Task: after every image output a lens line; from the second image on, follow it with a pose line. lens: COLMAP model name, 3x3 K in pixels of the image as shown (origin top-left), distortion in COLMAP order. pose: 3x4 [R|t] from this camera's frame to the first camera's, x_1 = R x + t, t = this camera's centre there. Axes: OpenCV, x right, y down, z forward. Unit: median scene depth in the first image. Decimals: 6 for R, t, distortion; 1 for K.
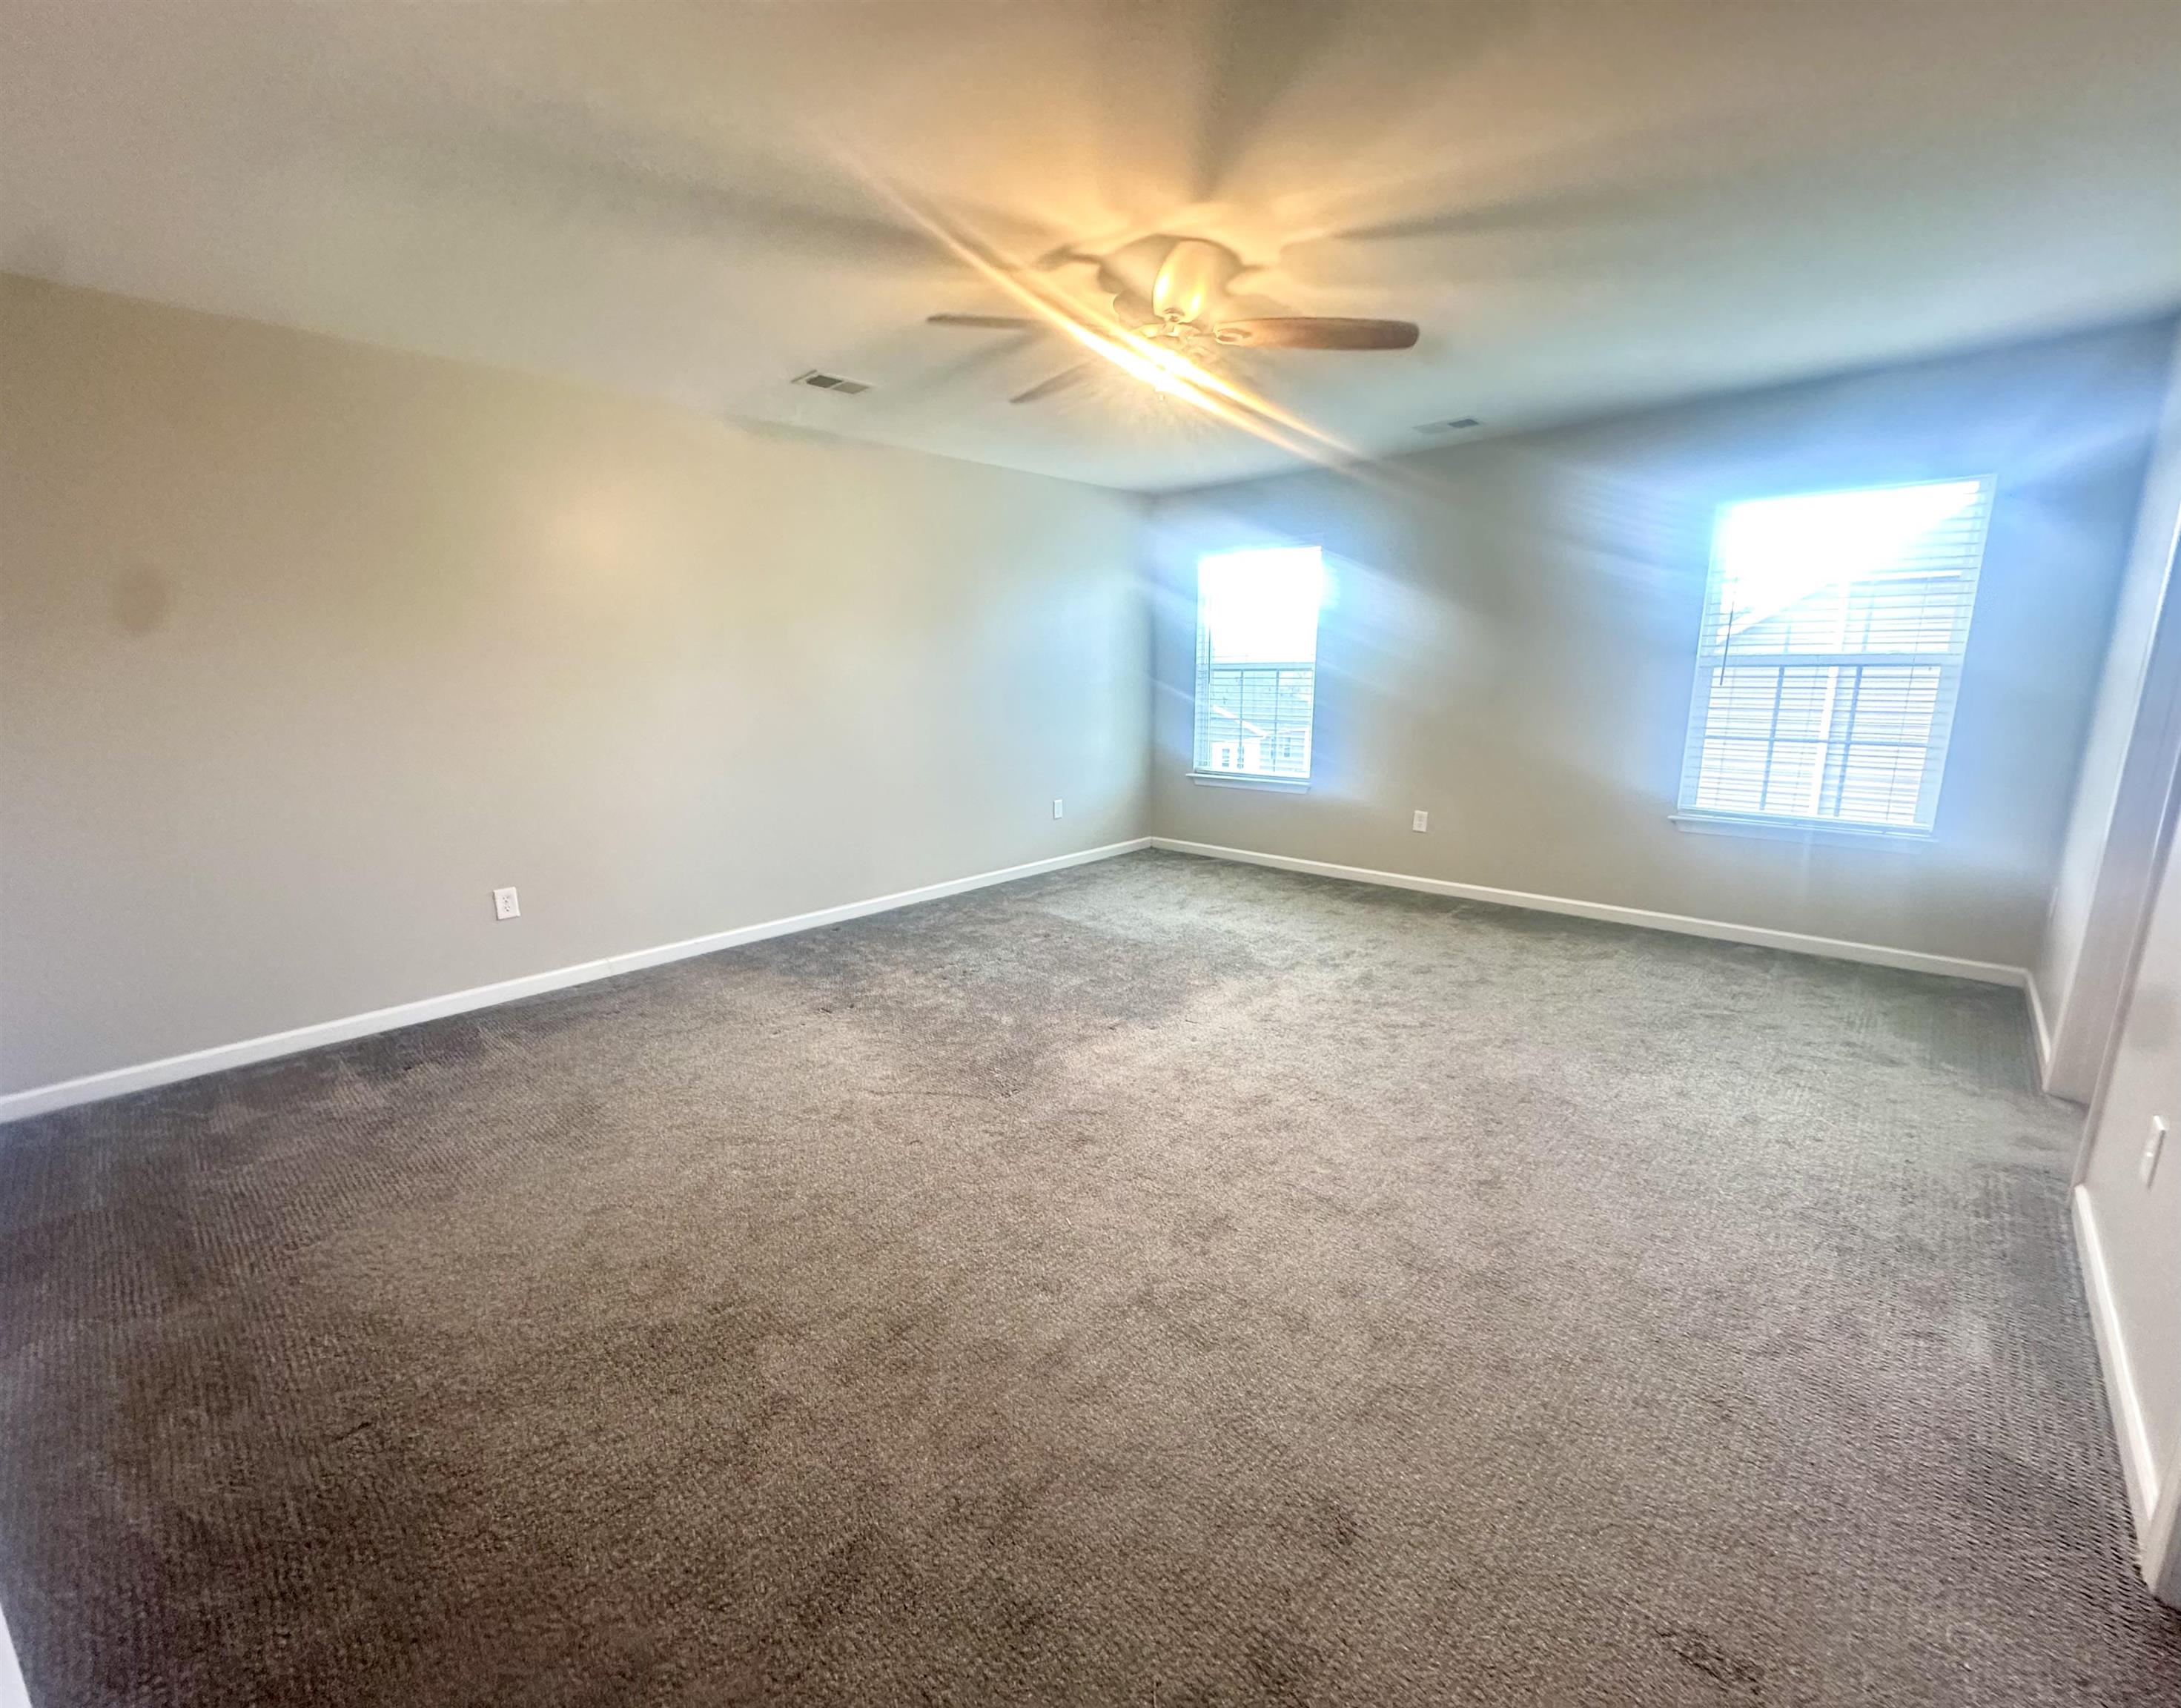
lens RADIAL K [[925.0, 0, 1087.3], [0, 925.0, 861.1], [0, 0, 1]] dist [-0.019989, 0.000033]
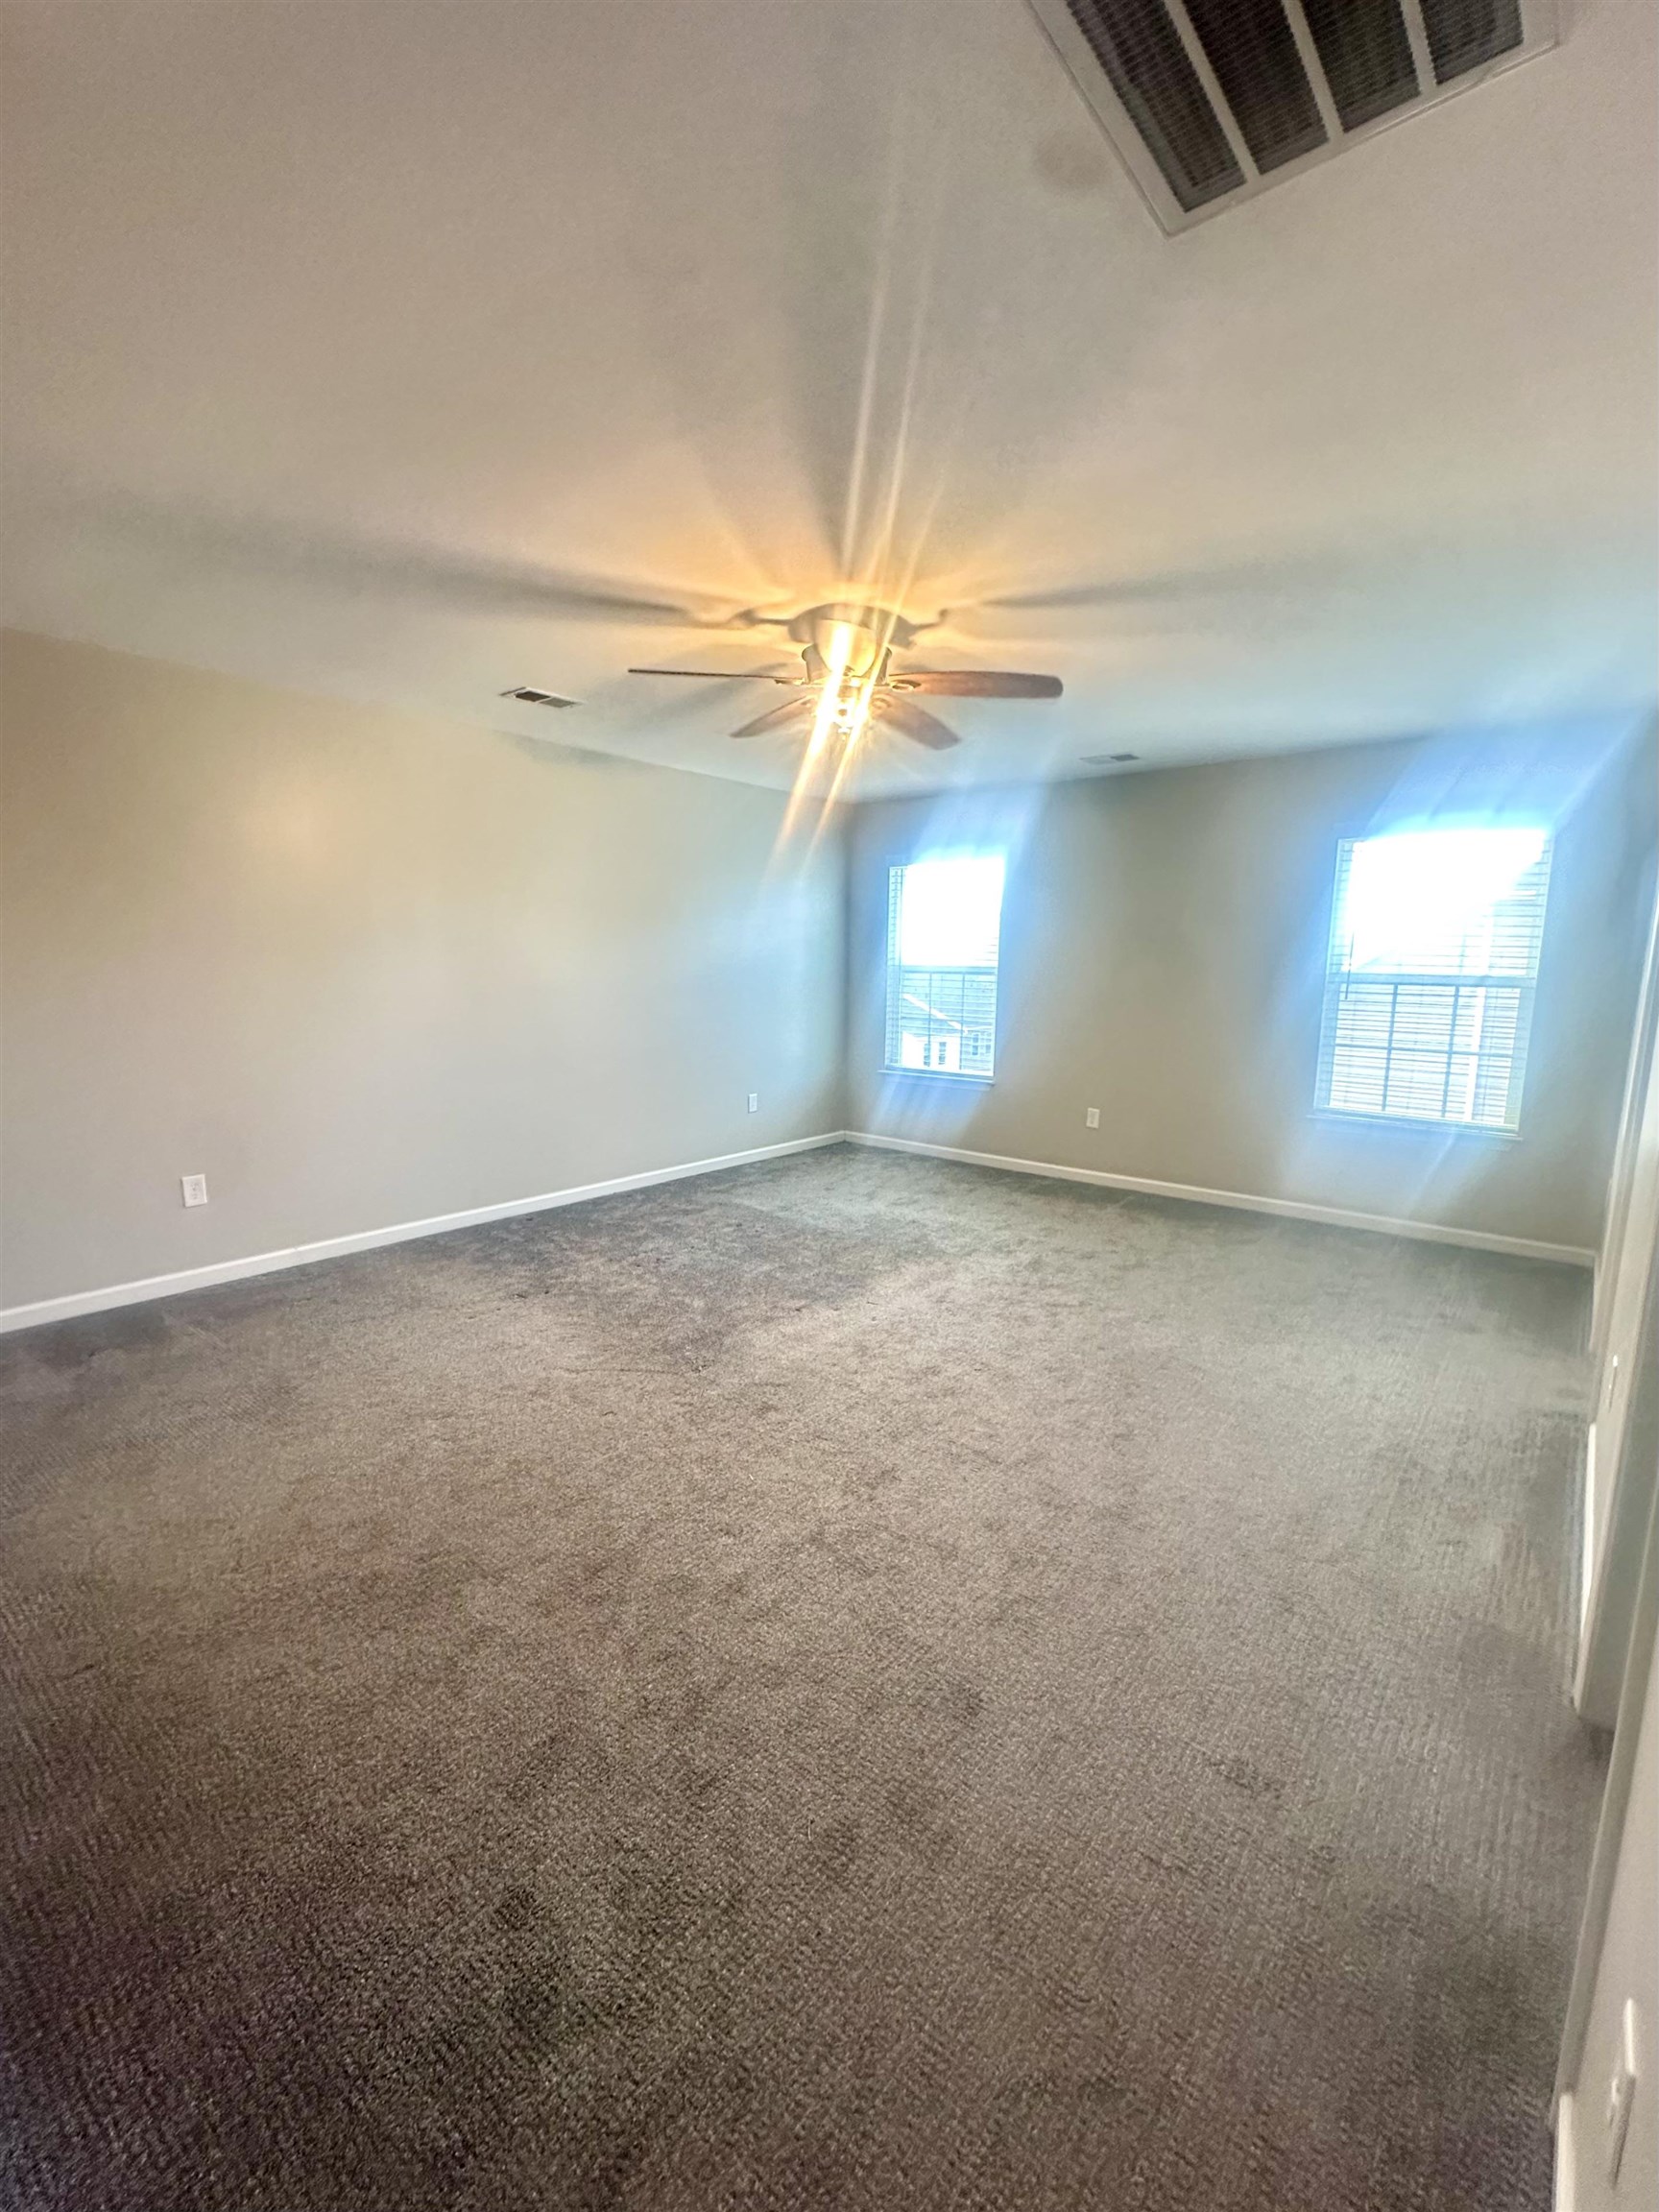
lens RADIAL K [[901.6, 0, 841.3], [0, 901.6, 1123.7], [0, 0, 1]] dist [-0.016920, 0.000135]
pose [[0.997718, 0.010221, 0.066748, 0.012582], [-0.007951, 0.999384, -0.034187, 0.005991], [-0.067056, 0.033578, 0.997184, -0.101038]]
